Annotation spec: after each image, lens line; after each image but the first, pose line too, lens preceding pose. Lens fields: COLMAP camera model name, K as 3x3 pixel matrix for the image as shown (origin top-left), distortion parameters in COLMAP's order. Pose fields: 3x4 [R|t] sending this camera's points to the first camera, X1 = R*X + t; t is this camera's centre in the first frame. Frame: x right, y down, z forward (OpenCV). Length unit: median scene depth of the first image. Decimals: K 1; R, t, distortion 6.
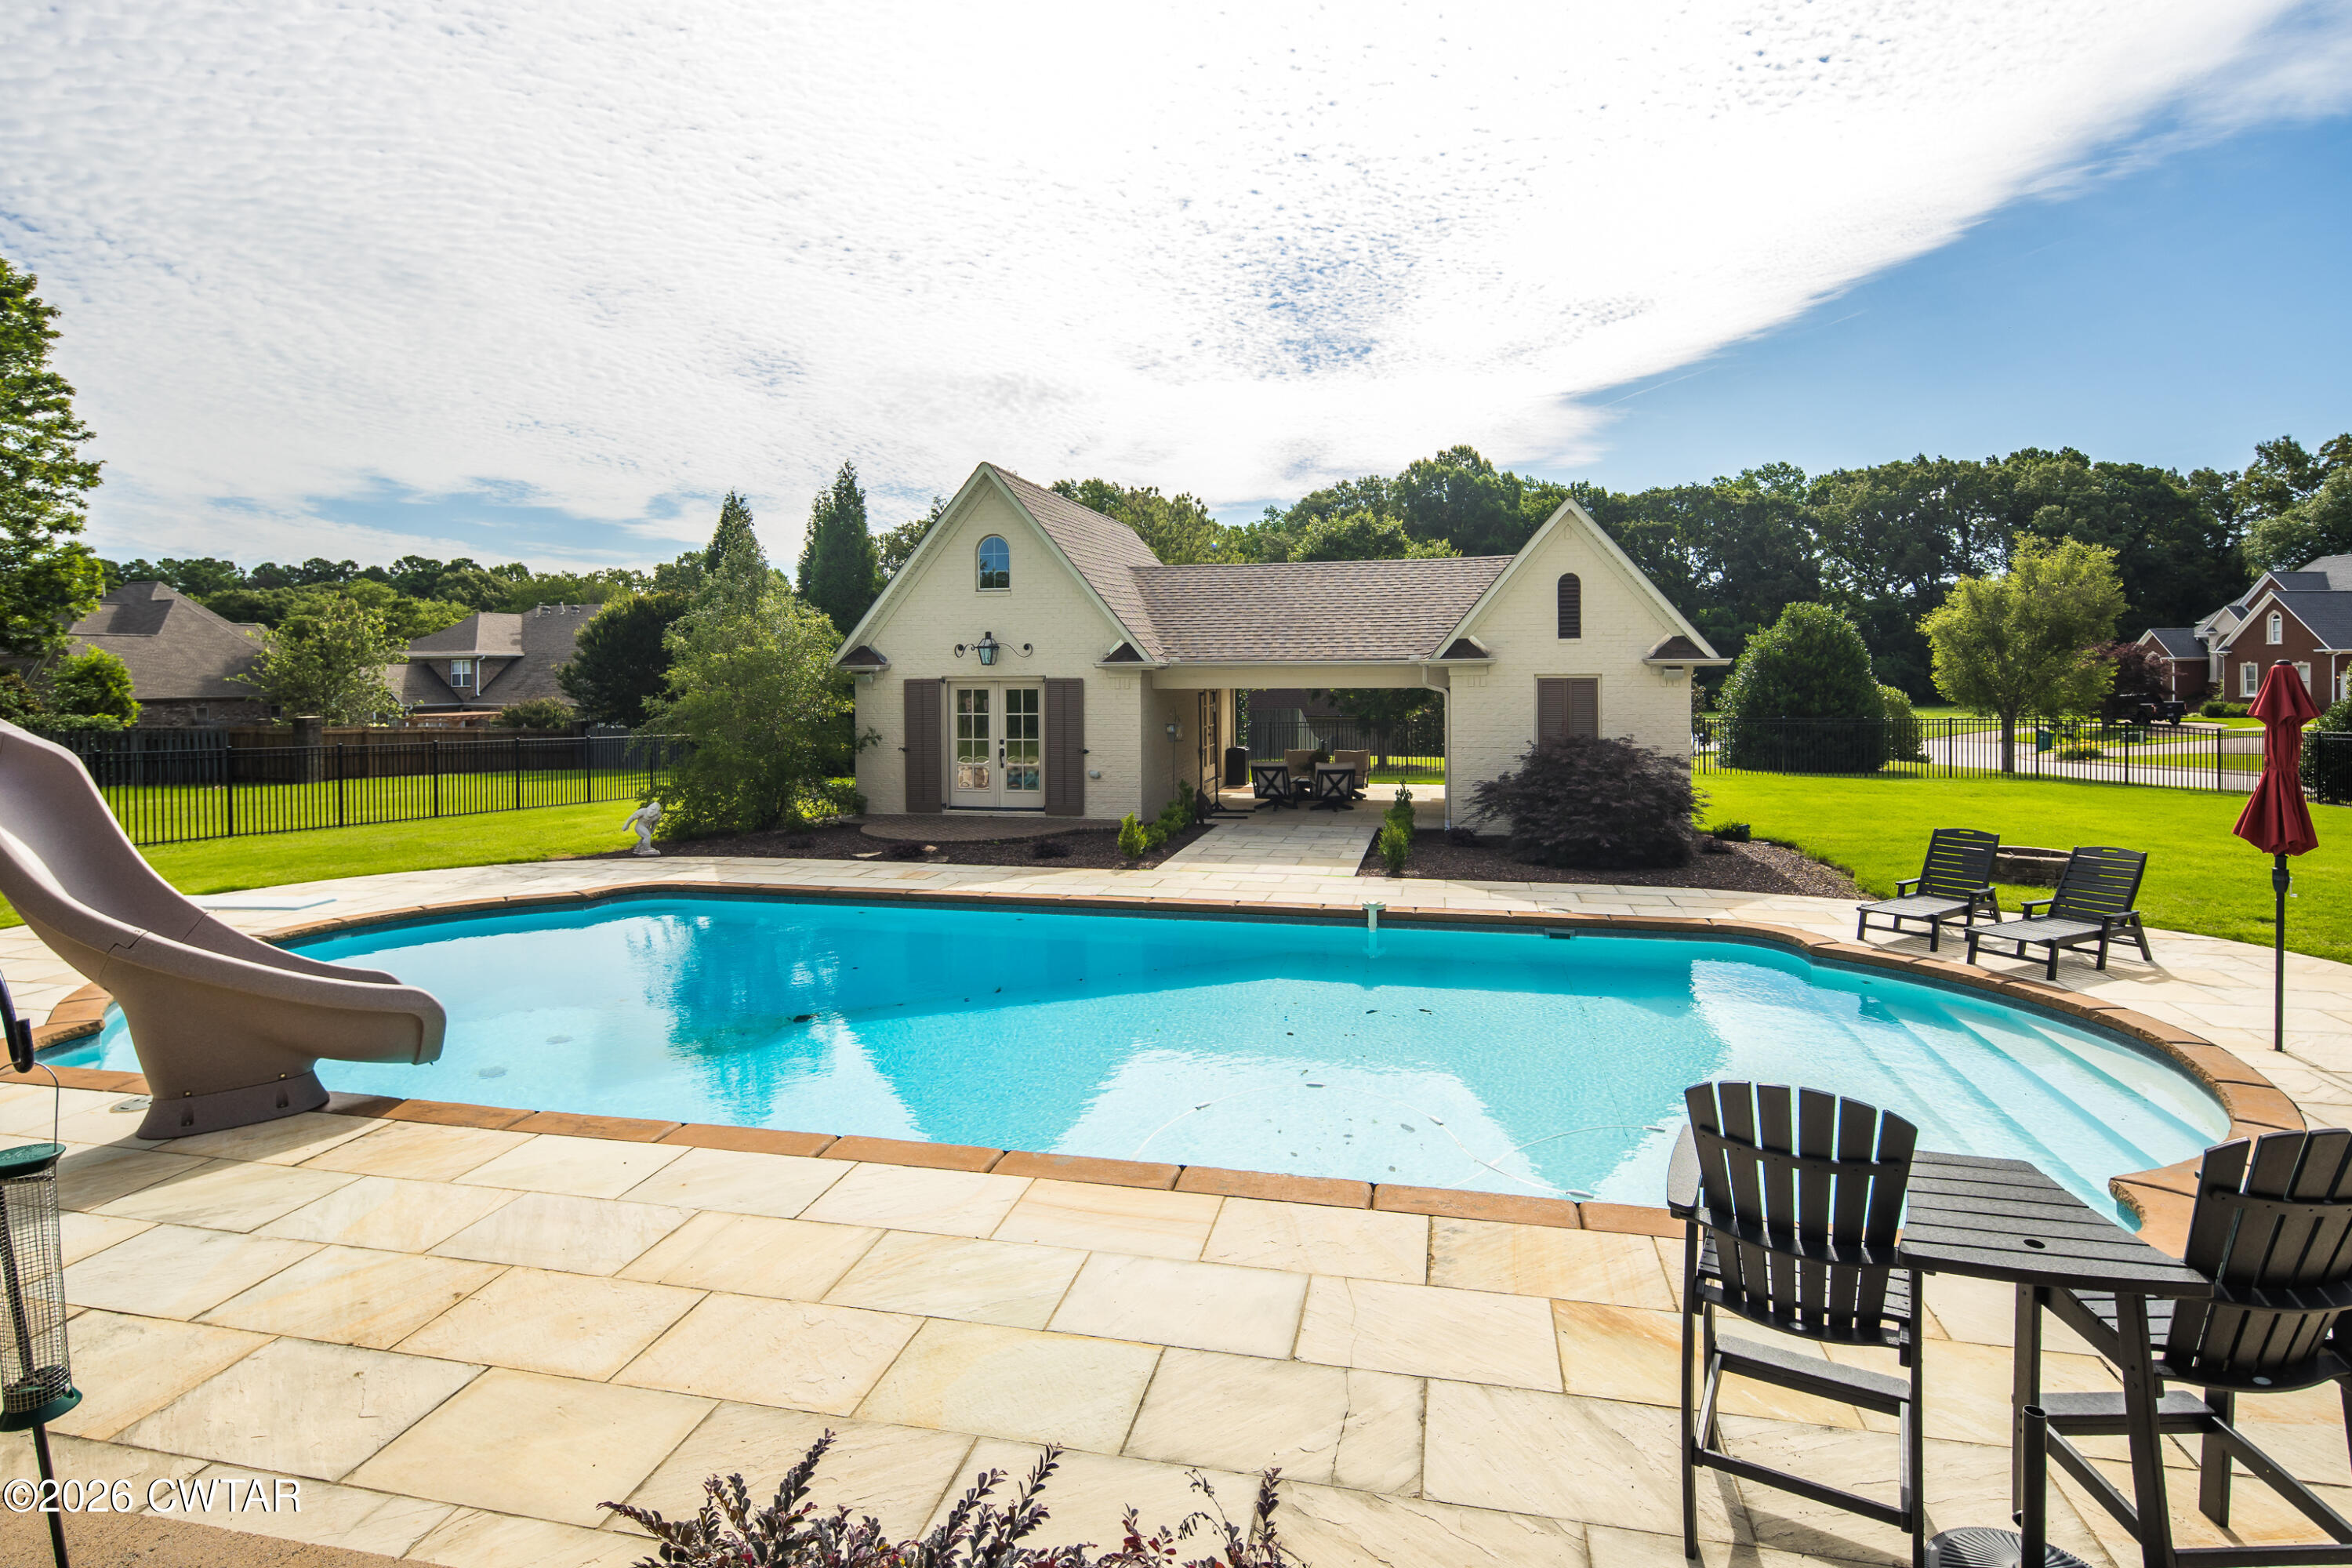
lens RADIAL K [[1179.9, 0, 1178.4], [0, 1179.9, 665.6], [0, 0, 1]] dist [0.002067, 0.000312]
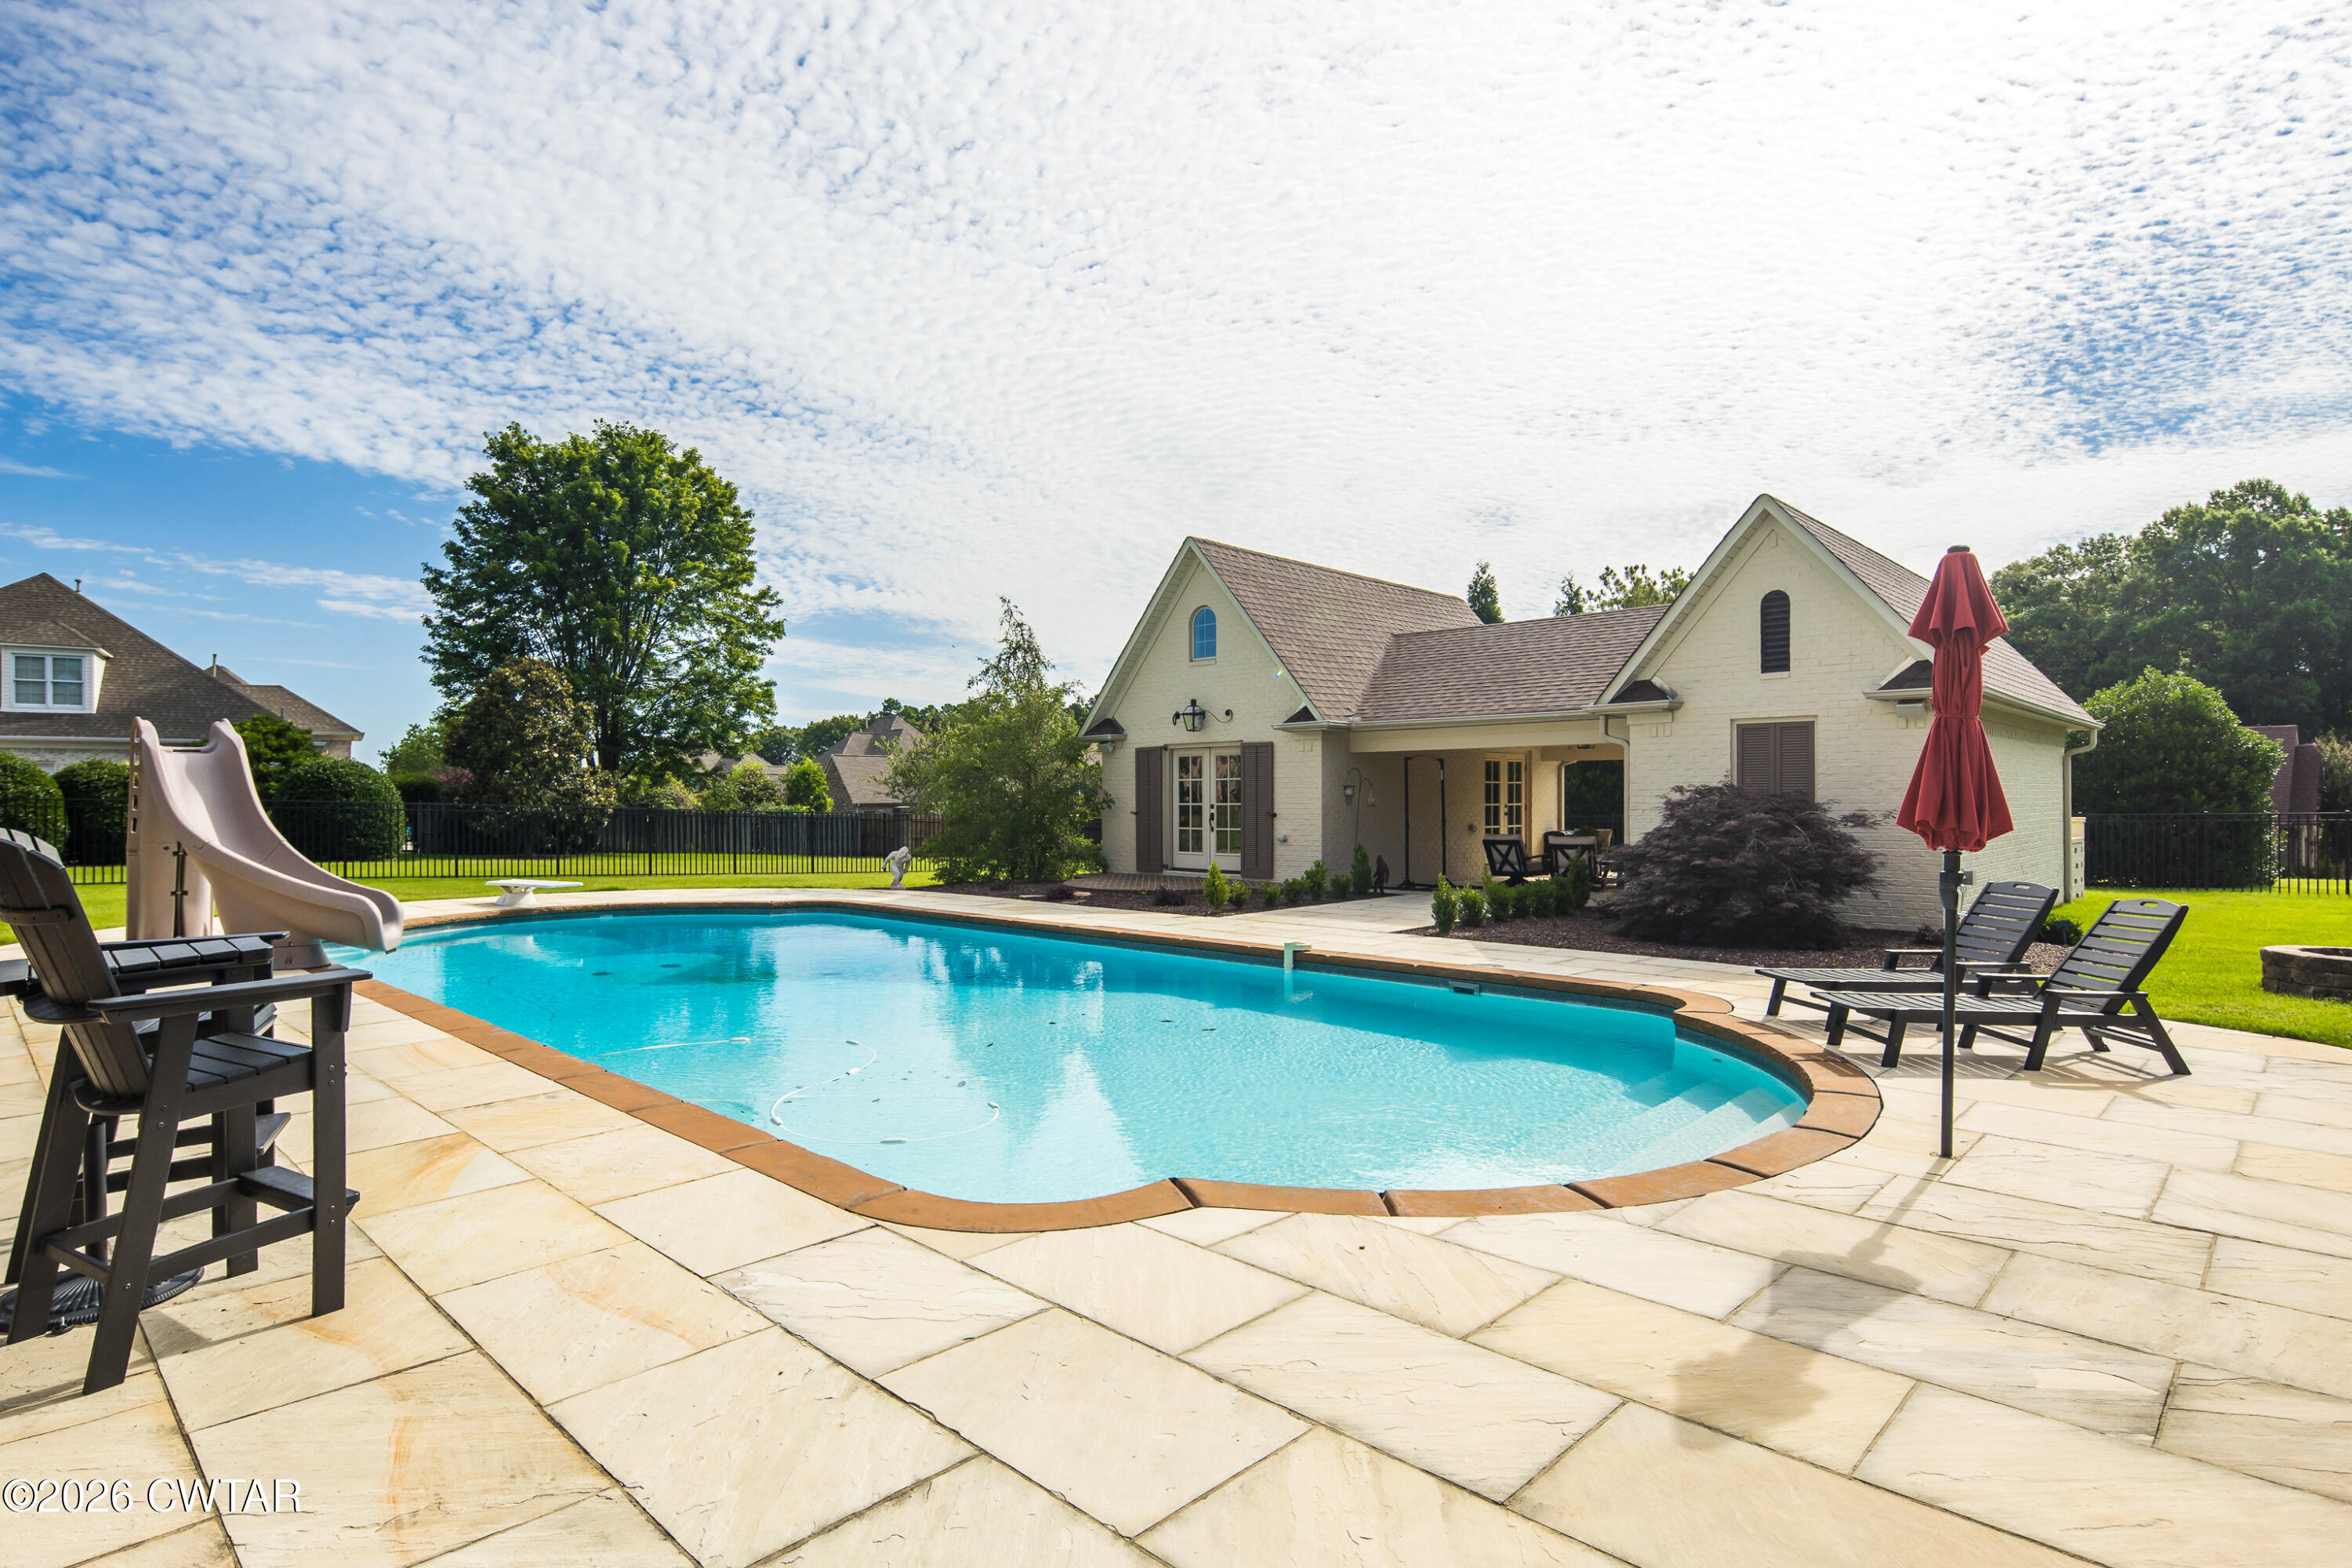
lens RADIAL K [[1195.7, 0, 1176.0], [0, 1195.7, 784.0], [0, 0, 1]] dist [0.000642, 0.000172]
pose [[0.855651, -0.004497, -0.517533, 0.370993], [0.001624, 0.999981, -0.006004, 0.052310], [0.517550, 0.004297, 0.855642, 0.092615]]
